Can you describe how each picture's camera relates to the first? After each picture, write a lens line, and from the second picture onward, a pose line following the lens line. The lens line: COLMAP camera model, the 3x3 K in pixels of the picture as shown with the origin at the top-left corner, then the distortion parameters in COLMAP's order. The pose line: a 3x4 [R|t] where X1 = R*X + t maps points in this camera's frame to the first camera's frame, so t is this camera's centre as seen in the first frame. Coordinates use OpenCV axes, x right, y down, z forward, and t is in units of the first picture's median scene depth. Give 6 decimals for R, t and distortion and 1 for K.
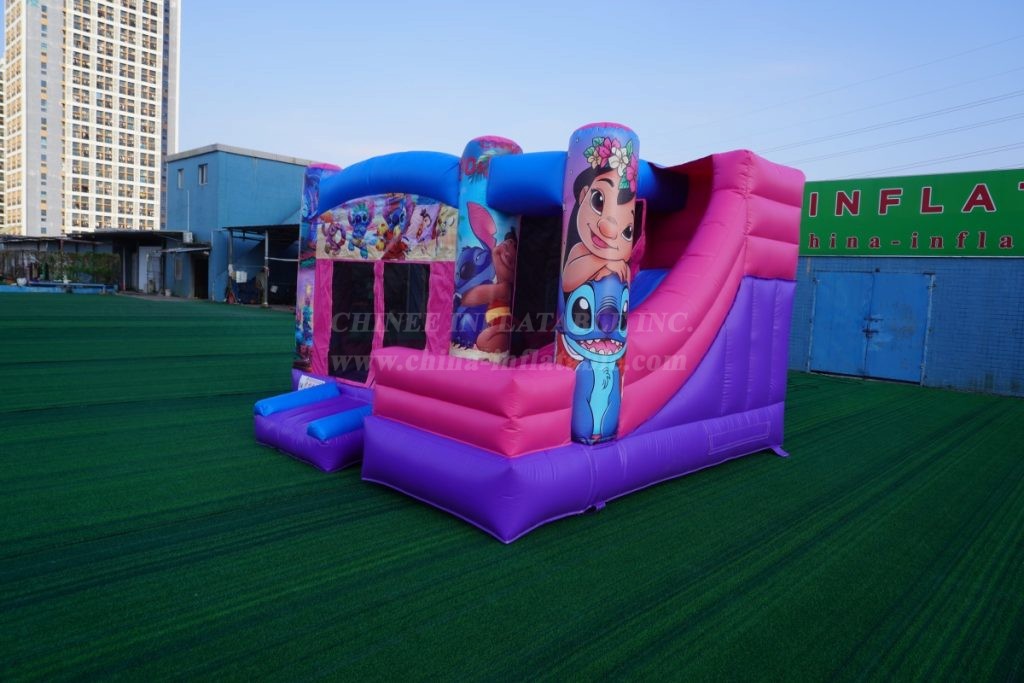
lens RADIAL K [[678.7, 0, 512.0], [0, 678.7, 341.5], [0, 0, 1]] dist [-0.044479, 0.029329]
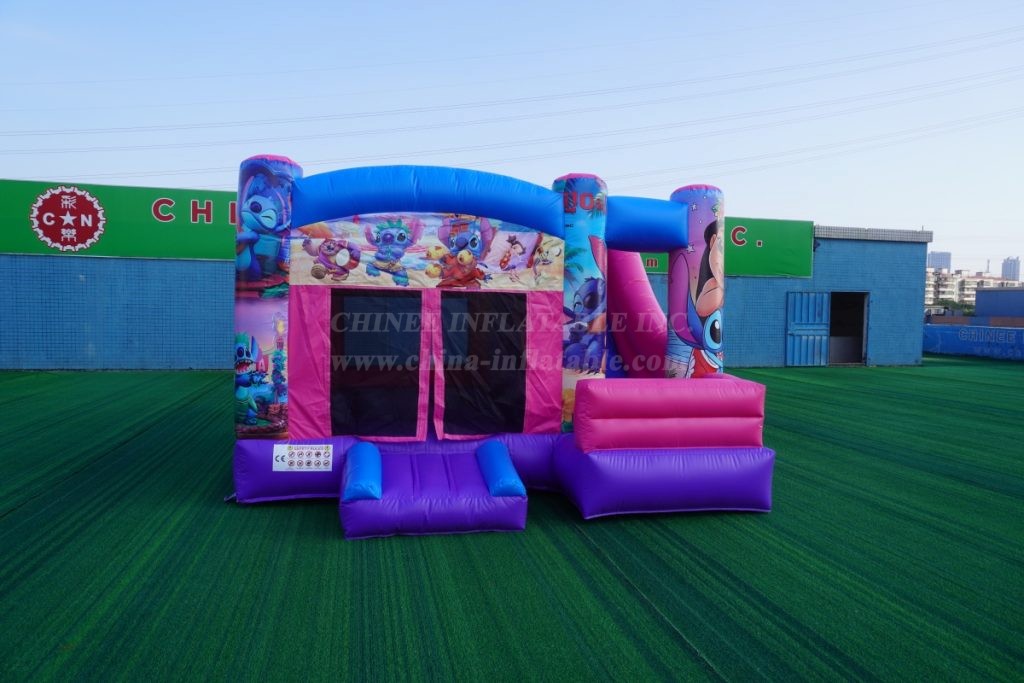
lens RADIAL K [[678.7, 0, 512.0], [0, 678.7, 341.5], [0, 0, 1]] dist [-0.044479, 0.029329]
pose [[0.562434, -0.085948, 0.822363, -0.865363], [0.080824, 0.995535, 0.048770, -0.086783], [-0.822882, 0.039037, 0.566869, 0.428994]]
